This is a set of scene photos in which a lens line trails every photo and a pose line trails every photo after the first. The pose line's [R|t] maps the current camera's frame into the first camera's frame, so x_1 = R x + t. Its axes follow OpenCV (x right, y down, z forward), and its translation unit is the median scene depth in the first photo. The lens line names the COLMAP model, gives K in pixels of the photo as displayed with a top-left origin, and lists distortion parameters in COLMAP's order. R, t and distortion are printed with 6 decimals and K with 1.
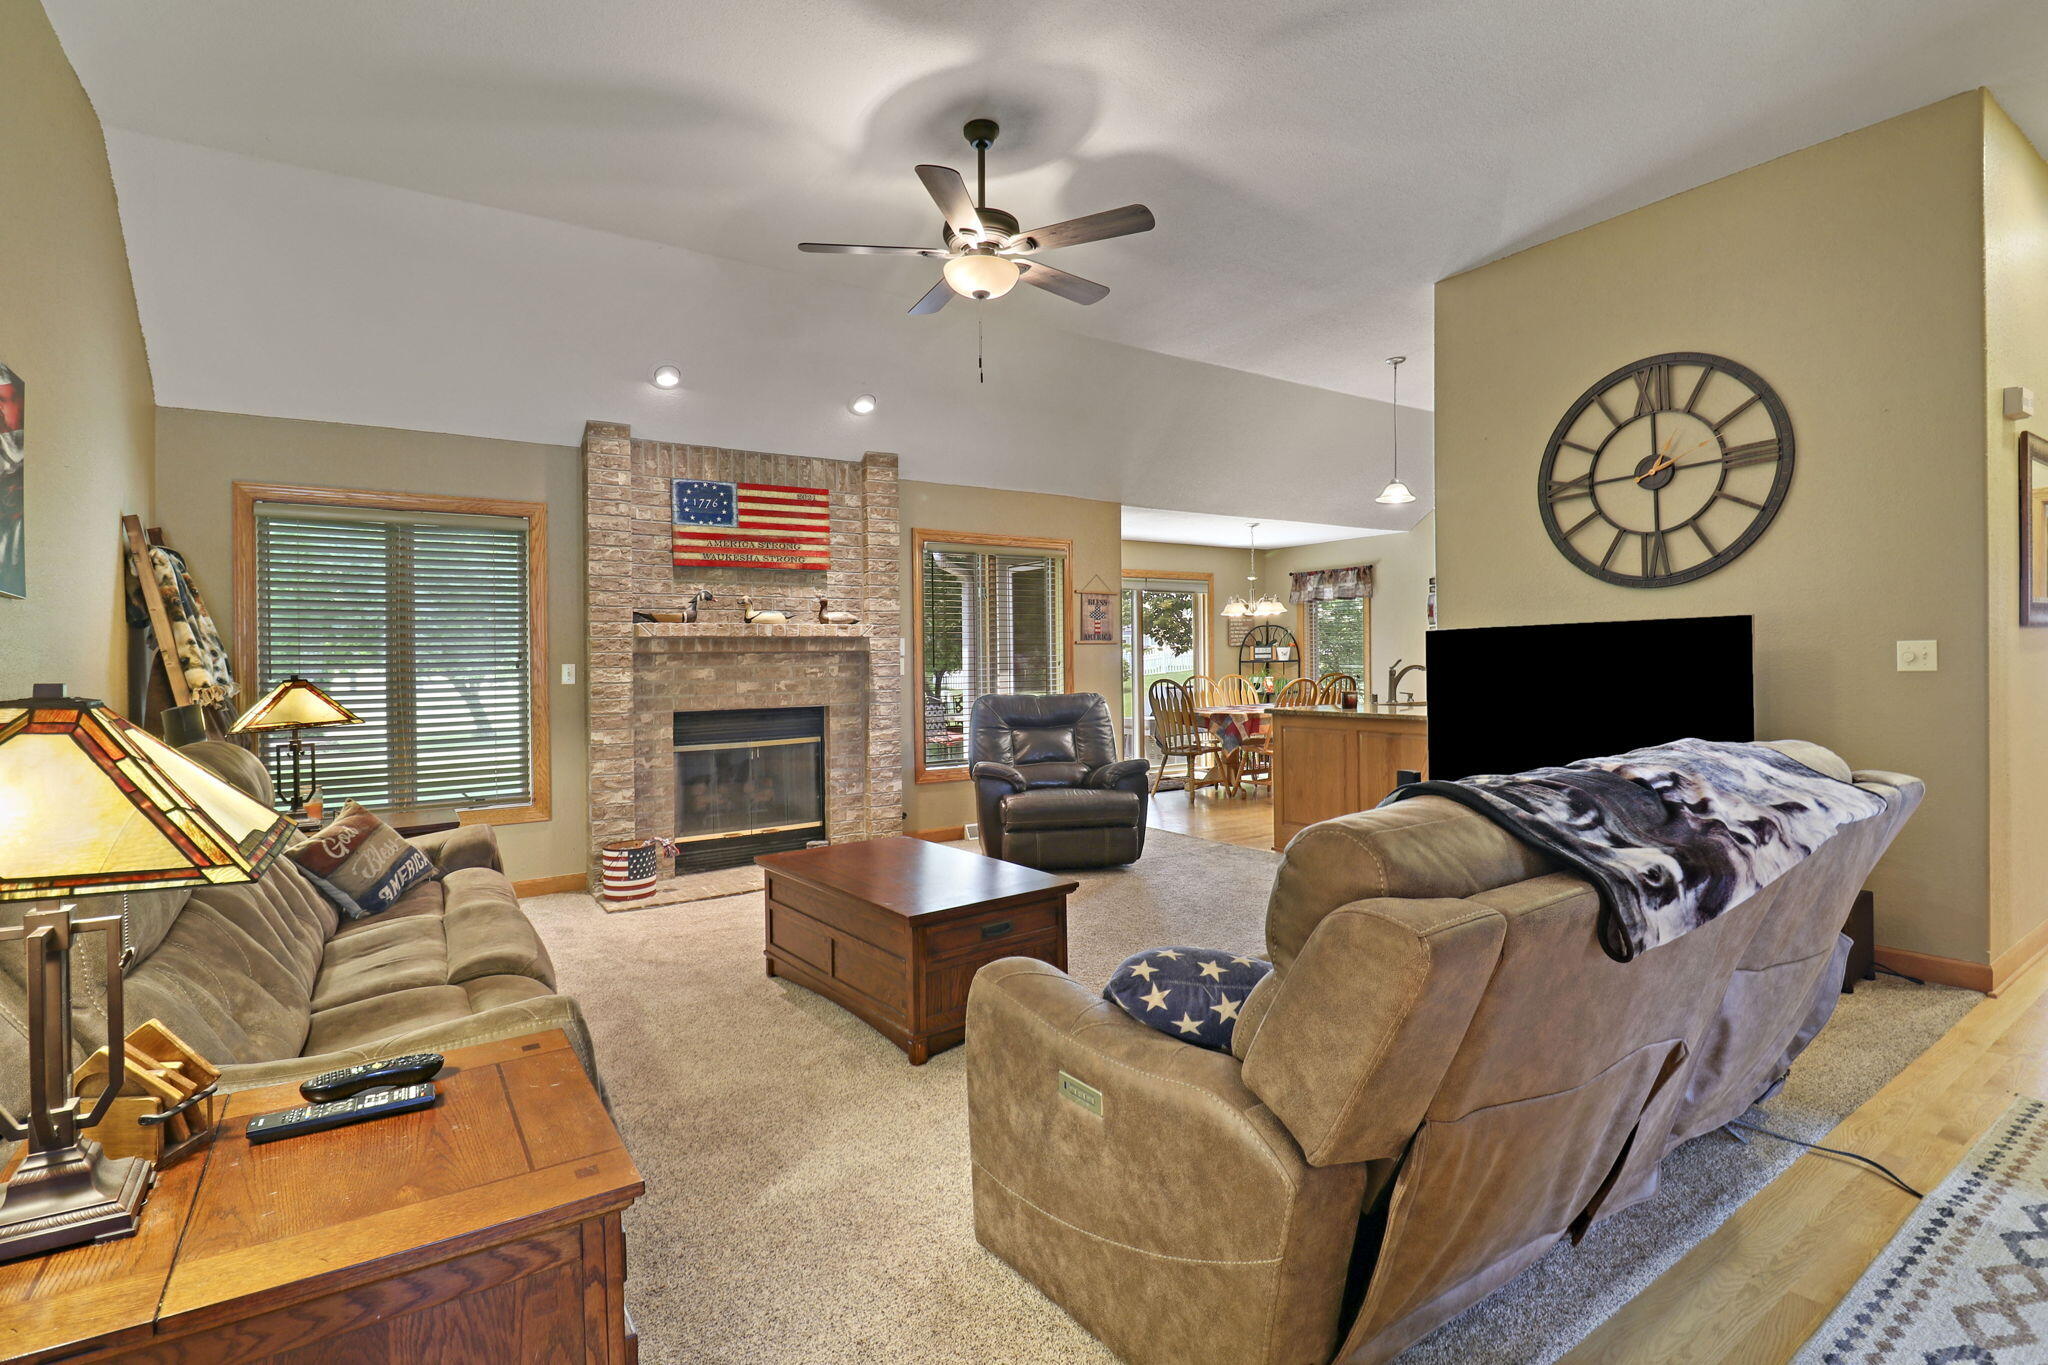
lens RADIAL K [[997.2, 0, 1022.6], [0, 997.2, 663.3], [0, 0, 1]] dist [0.000333, -0.000404]
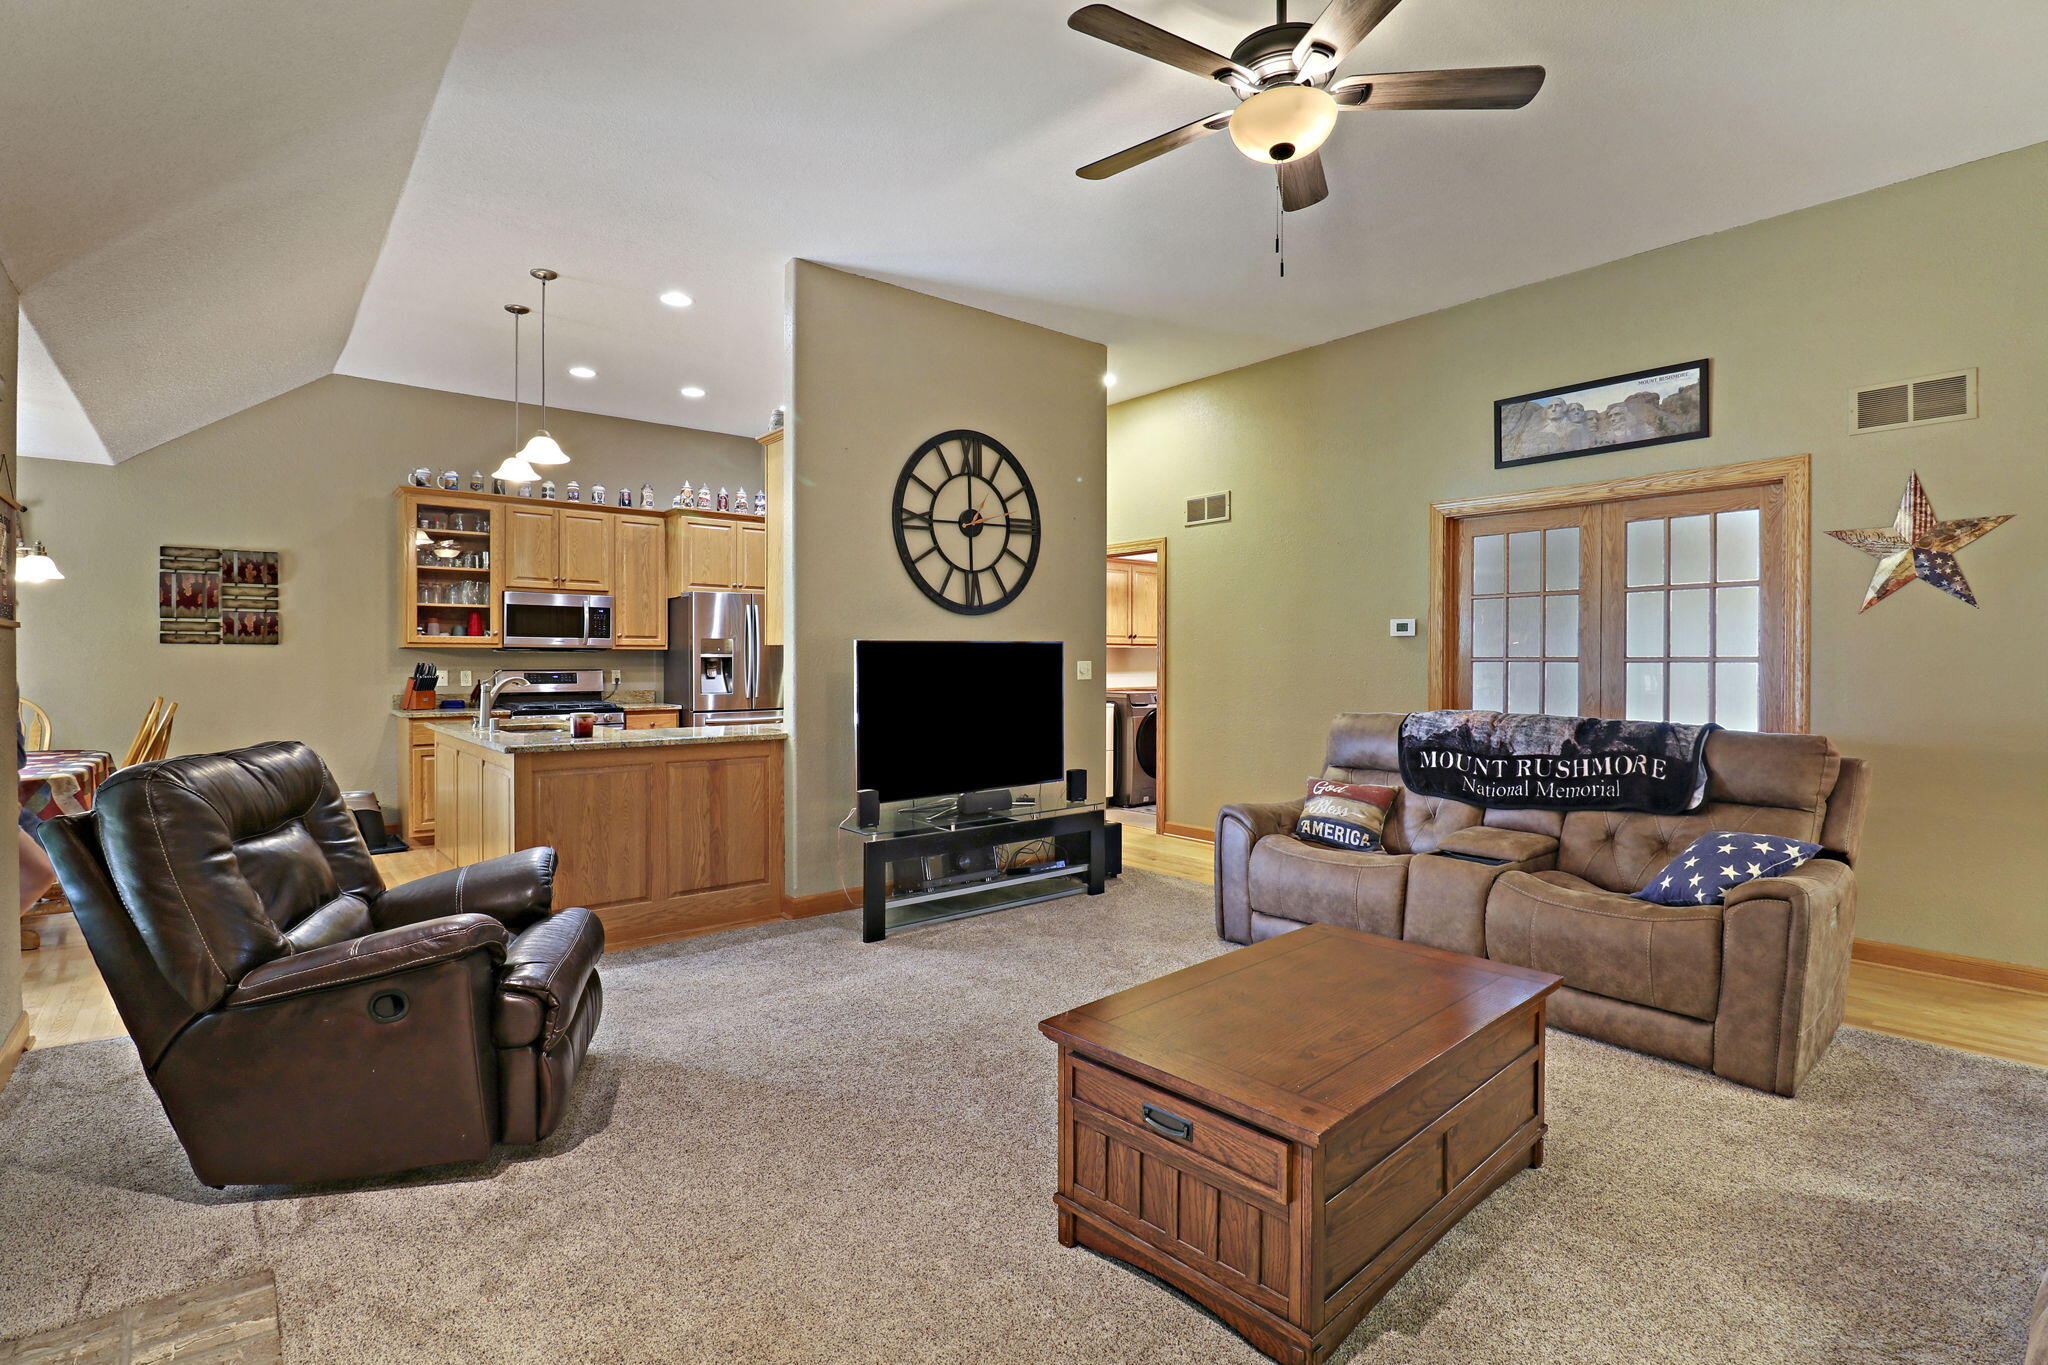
lens RADIAL K [[997.2, 0, 1022.6], [0, 997.2, 663.3], [0, 0, 1]] dist [0.000333, -0.000404]
pose [[-0.111078, 0.010272, 0.993759, -0.479223], [0.001548, 0.999947, -0.010163, -0.001436], [-0.993810, 0.000410, -0.111088, 0.828158]]
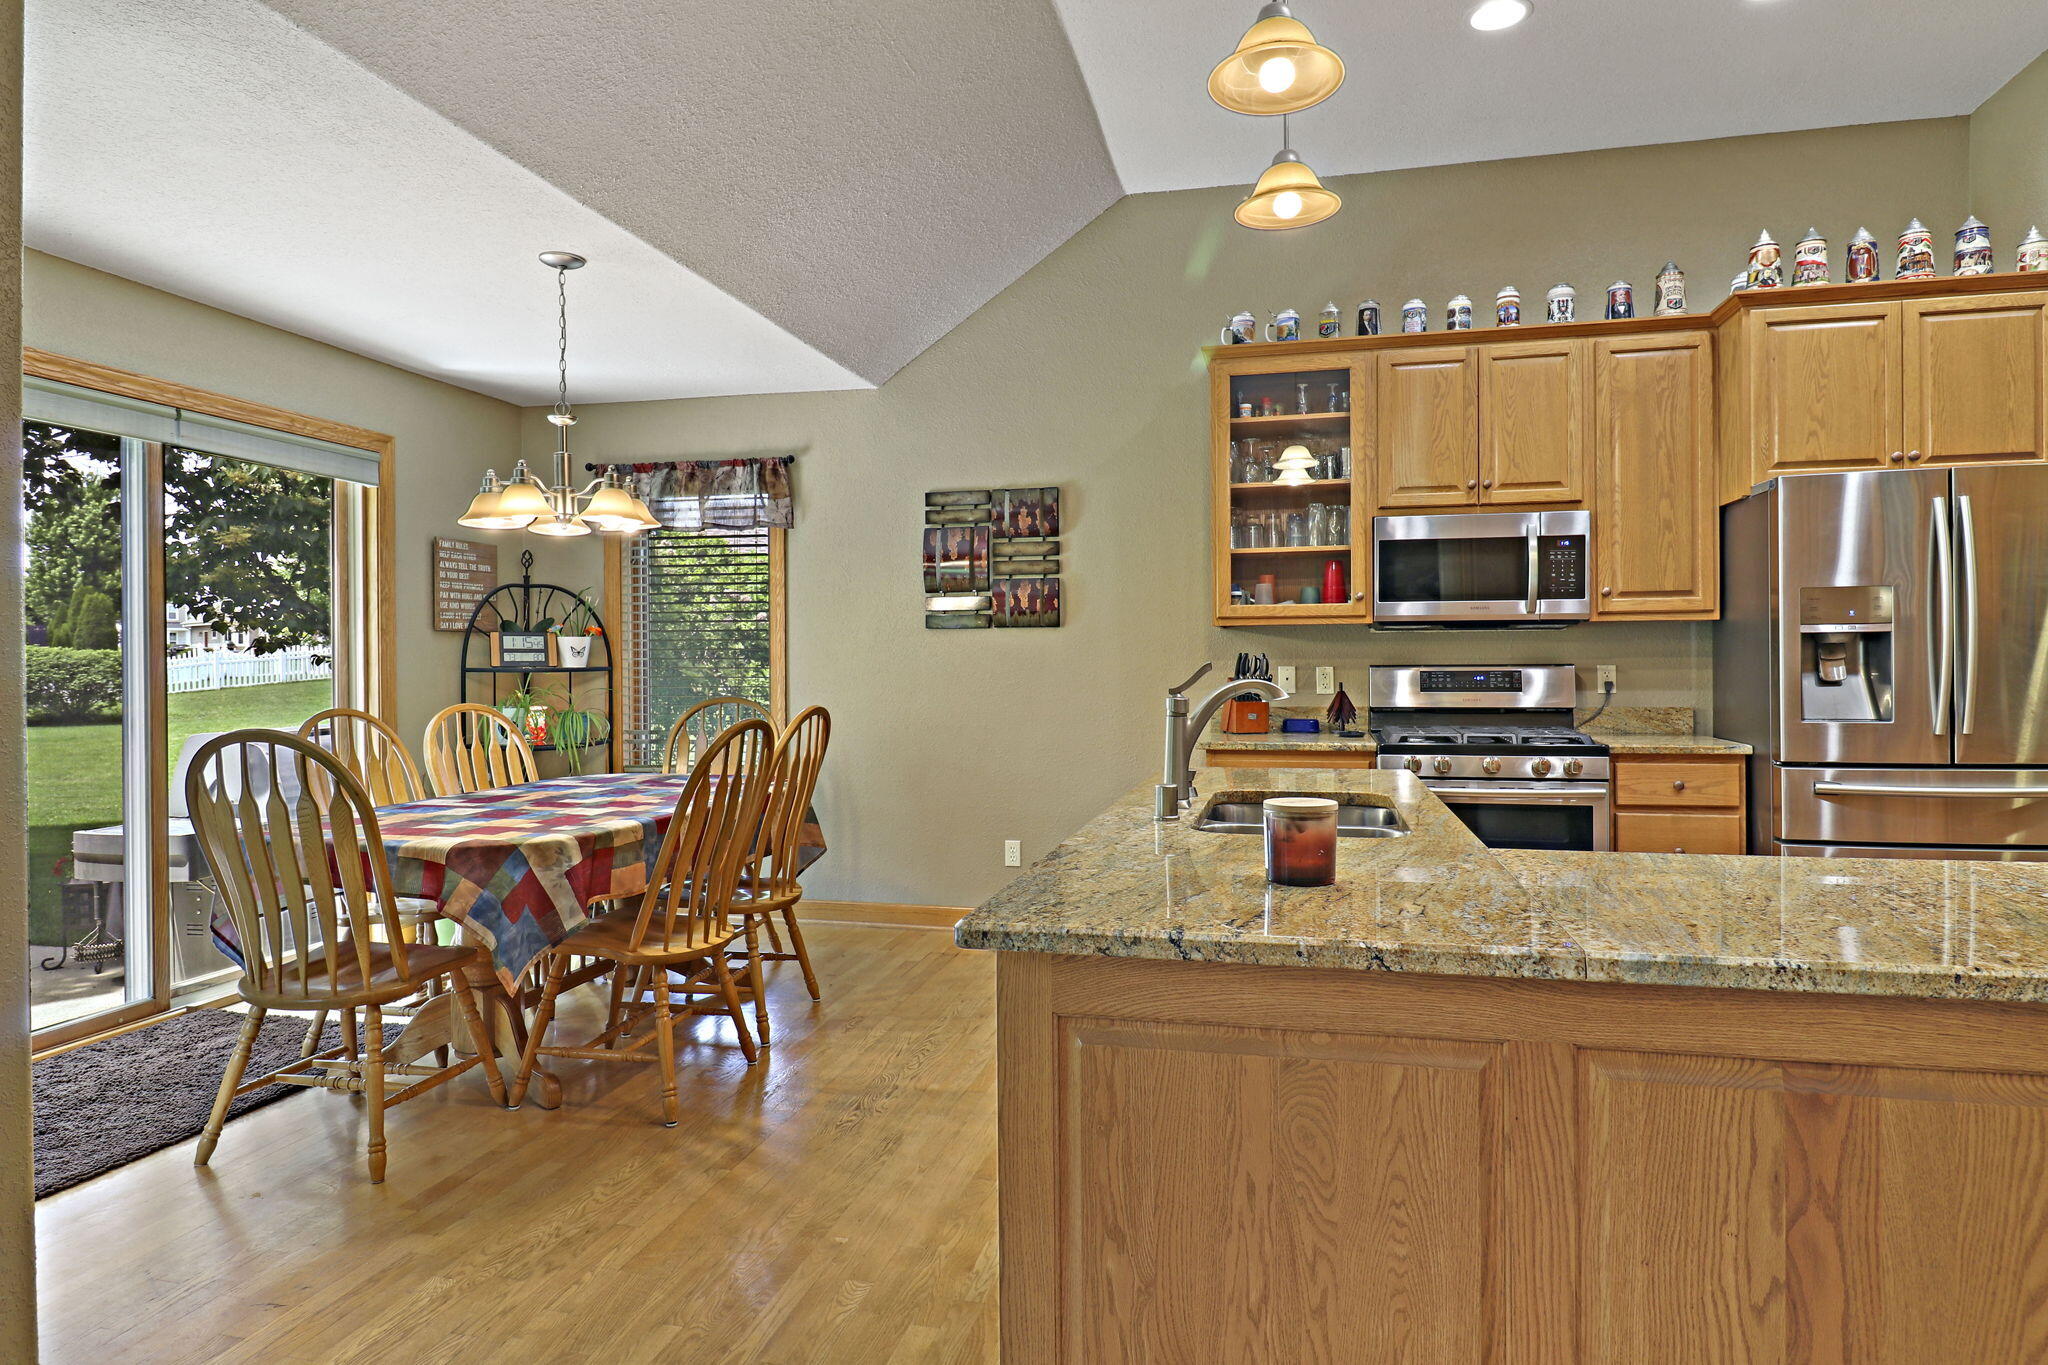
lens RADIAL K [[1152.2, 0, 1016.7], [0, 1152.2, 671.6], [0, 0, 1]] dist [-0.002799, -0.002717]
pose [[0.729624, 0.003742, 0.683838, 0.118176], [-0.001028, 0.999990, -0.004375, 0.001209], [-0.683848, 0.002489, 0.729621, 0.935962]]
